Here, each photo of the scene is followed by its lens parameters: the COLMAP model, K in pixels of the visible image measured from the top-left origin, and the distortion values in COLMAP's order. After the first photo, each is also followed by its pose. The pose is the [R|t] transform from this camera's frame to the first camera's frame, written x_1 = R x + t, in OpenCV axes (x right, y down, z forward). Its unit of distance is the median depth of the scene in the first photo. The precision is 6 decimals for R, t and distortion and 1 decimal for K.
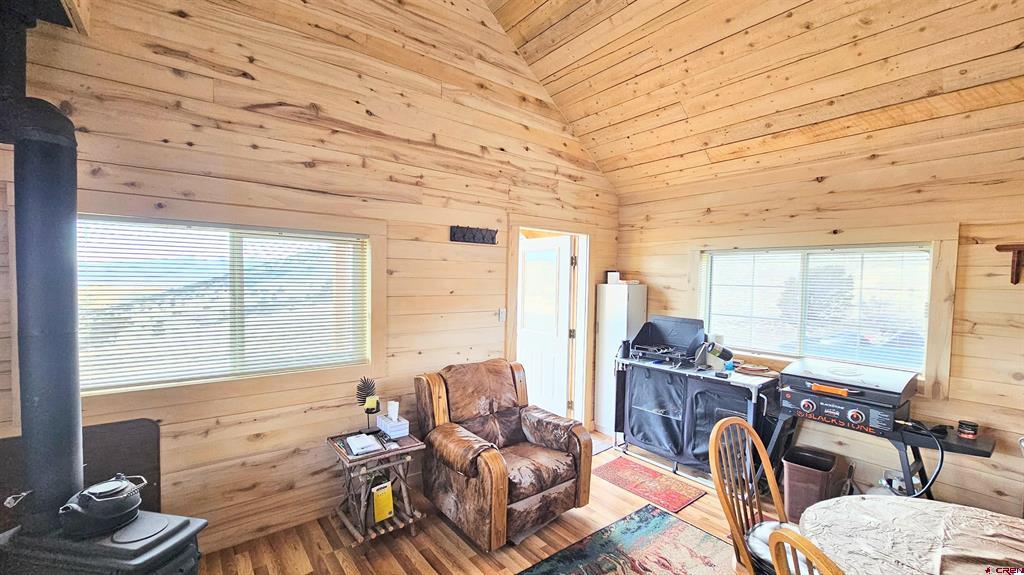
lens RADIAL K [[417.3, 0, 515.4], [0, 417.3, 294.2], [0, 0, 1]] dist [-0.001005, -0.000425]
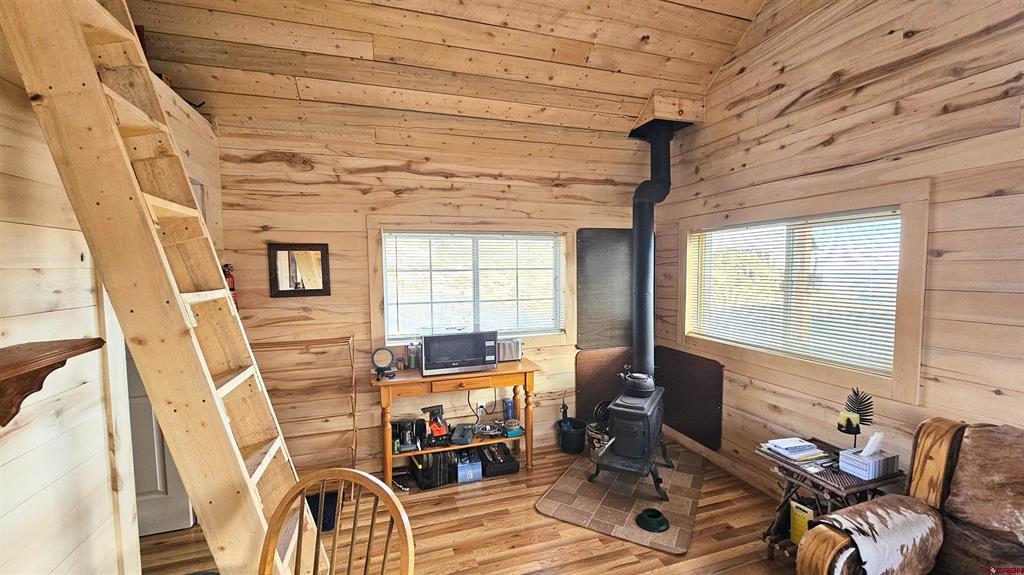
lens RADIAL K [[417.3, 0, 515.4], [0, 417.3, 294.2], [0, 0, 1]] dist [-0.001005, -0.000425]
pose [[-0.341719, 0.042832, -0.938826, 0.564637], [-0.036191, 0.997620, 0.058687, -0.002657], [0.939105, 0.054032, -0.339355, 0.611147]]
